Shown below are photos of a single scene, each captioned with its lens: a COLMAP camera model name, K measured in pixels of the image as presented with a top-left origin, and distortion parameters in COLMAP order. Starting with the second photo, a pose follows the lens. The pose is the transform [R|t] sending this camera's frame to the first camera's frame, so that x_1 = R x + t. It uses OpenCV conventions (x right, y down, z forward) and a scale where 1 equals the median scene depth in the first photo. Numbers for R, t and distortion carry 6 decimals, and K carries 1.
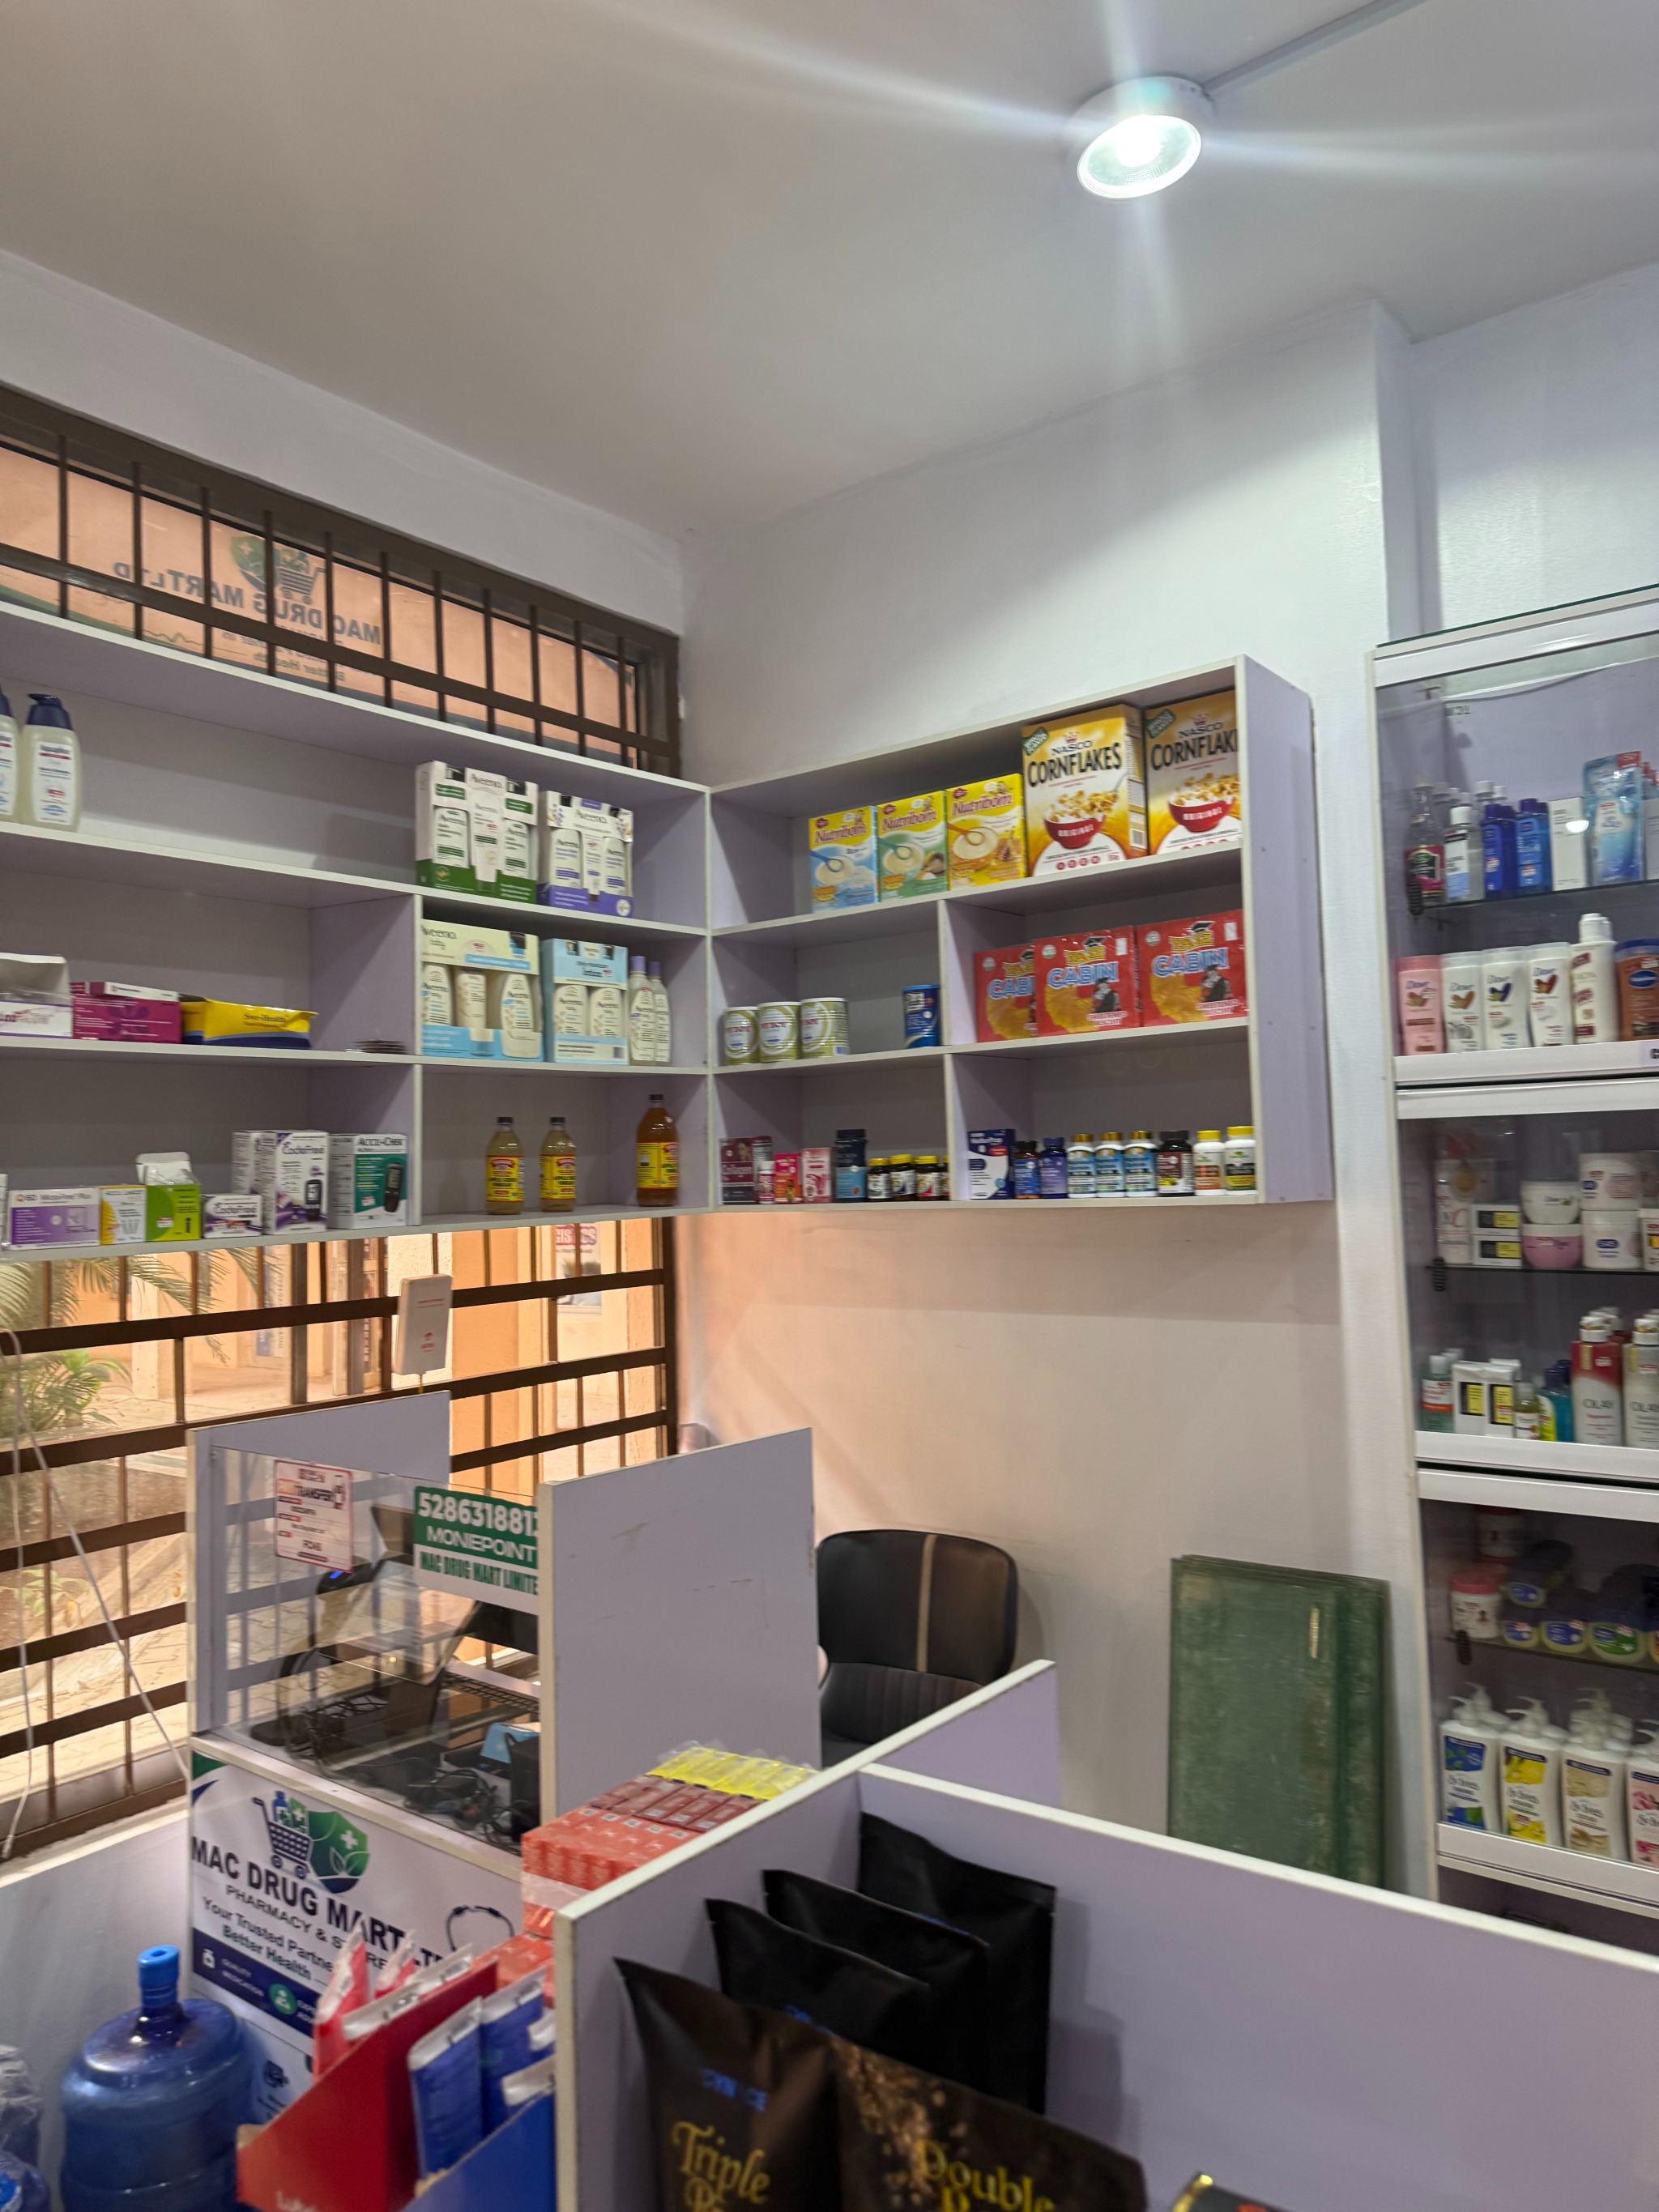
lens RADIAL K [[1533.9, 0, 829.5], [0, 1533.9, 1106.0], [0, 0, 1]] dist [0.098722, -0.120605]
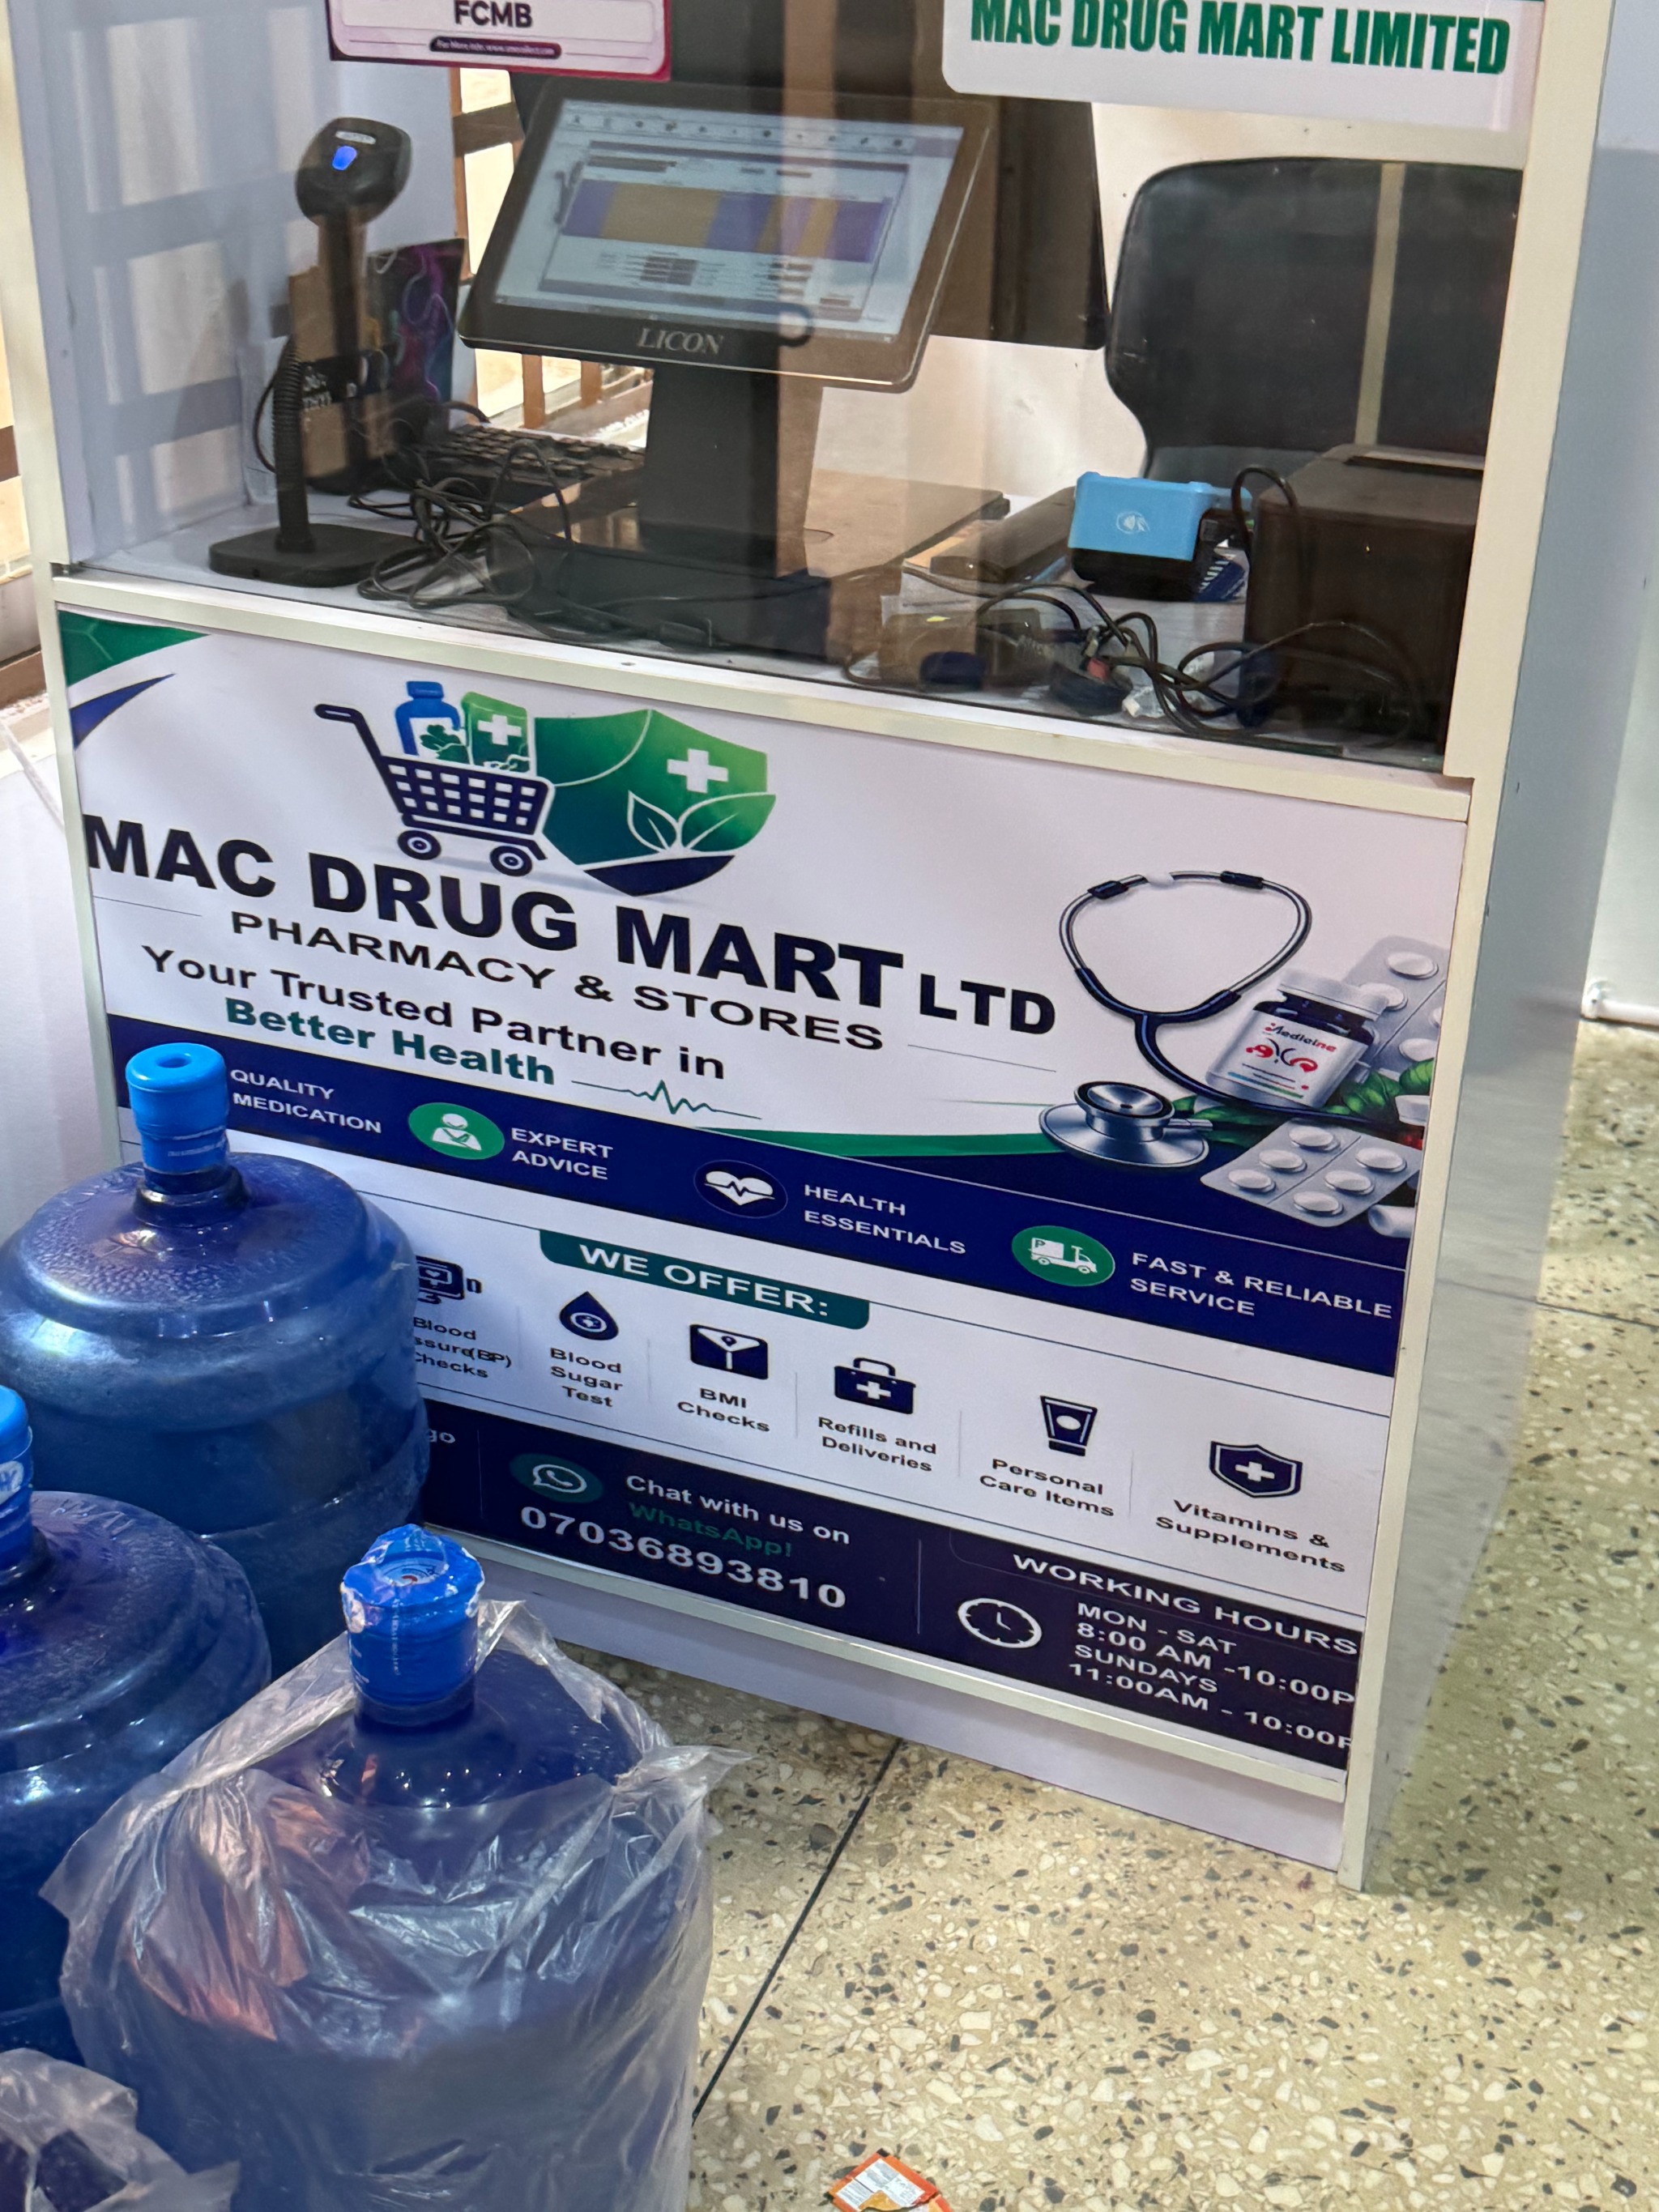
lens RADIAL K [[2665.9, 0, 830.4], [0, 2665.9, 1142.1], [0, 0, 1]] dist [0.209030, -0.538405]
pose [[0.954862, -0.092603, 0.282248, -0.425006], [-0.060315, 0.869934, 0.489466, 0.184670], [-0.290863, -0.484396, 0.825081, 0.322387]]
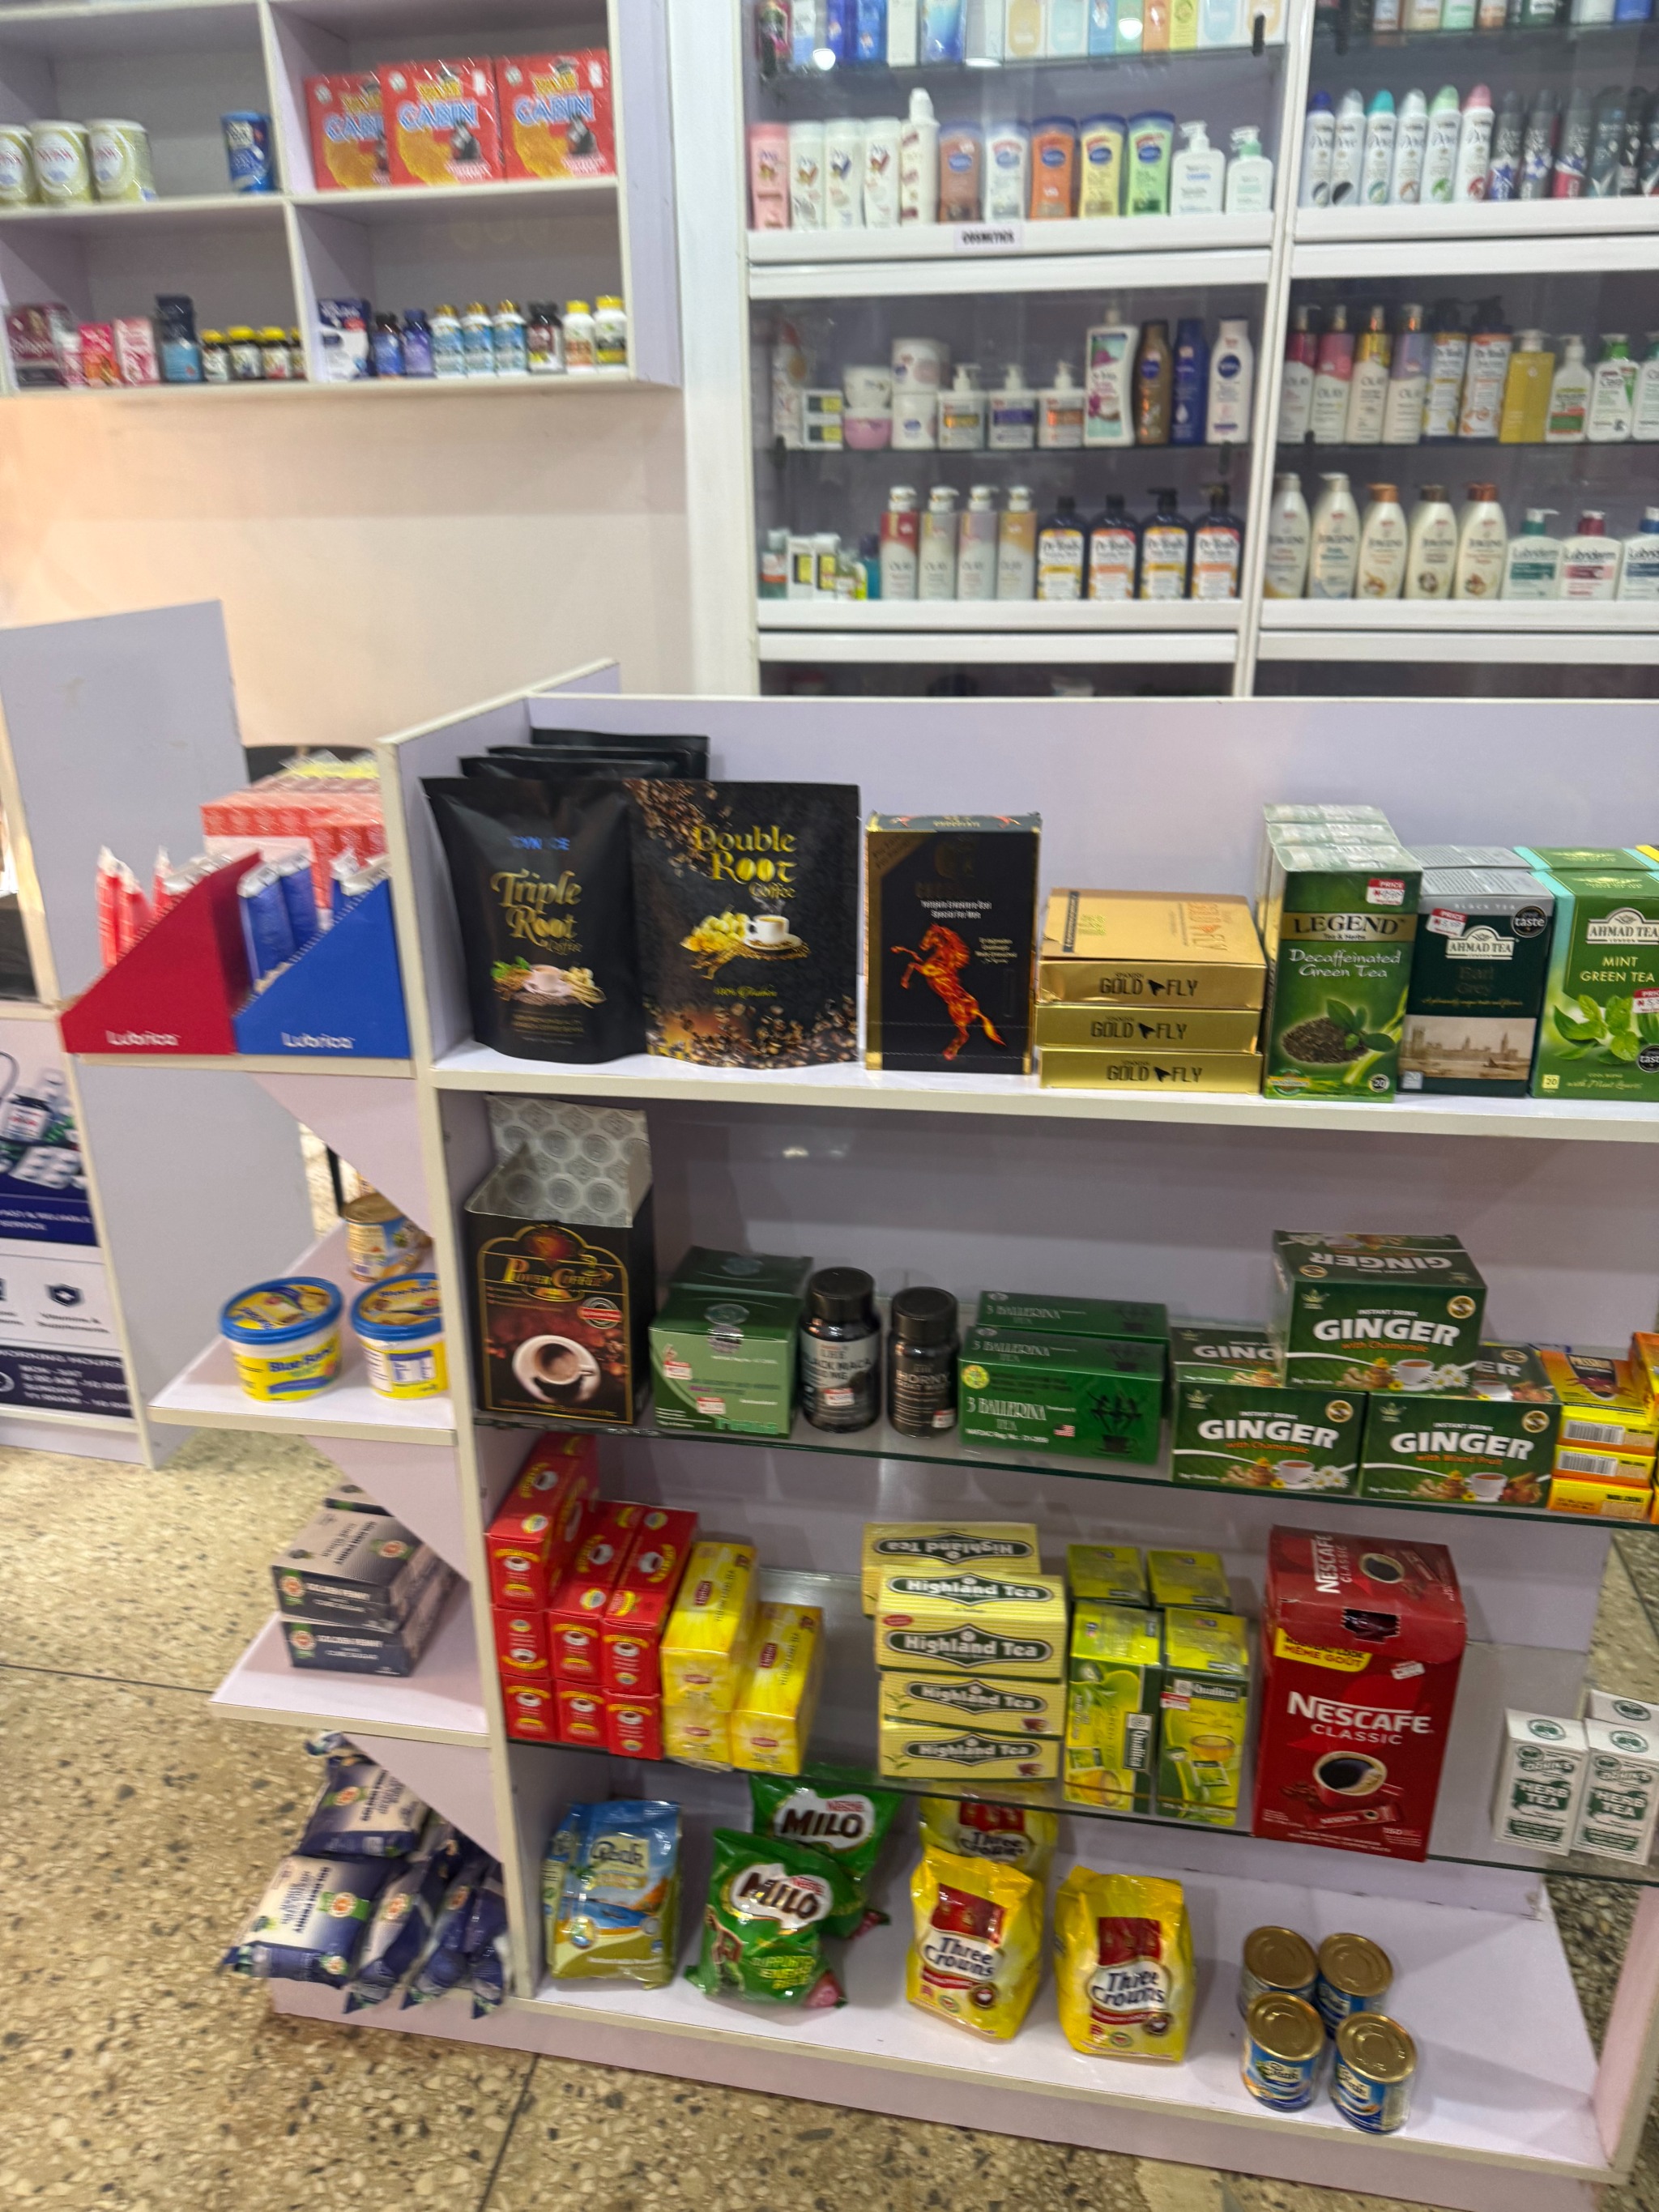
lens RADIAL K [[1565.1, 0, 820.7], [0, 1565.1, 1073.8], [0, 0, 1]] dist [-0.004644, 0.010020]
pose [[0.888137, -0.153009, 0.433361, -0.142679], [-0.031033, 0.920832, 0.388722, 0.081647], [-0.458531, -0.358687, 0.813077, -0.095286]]
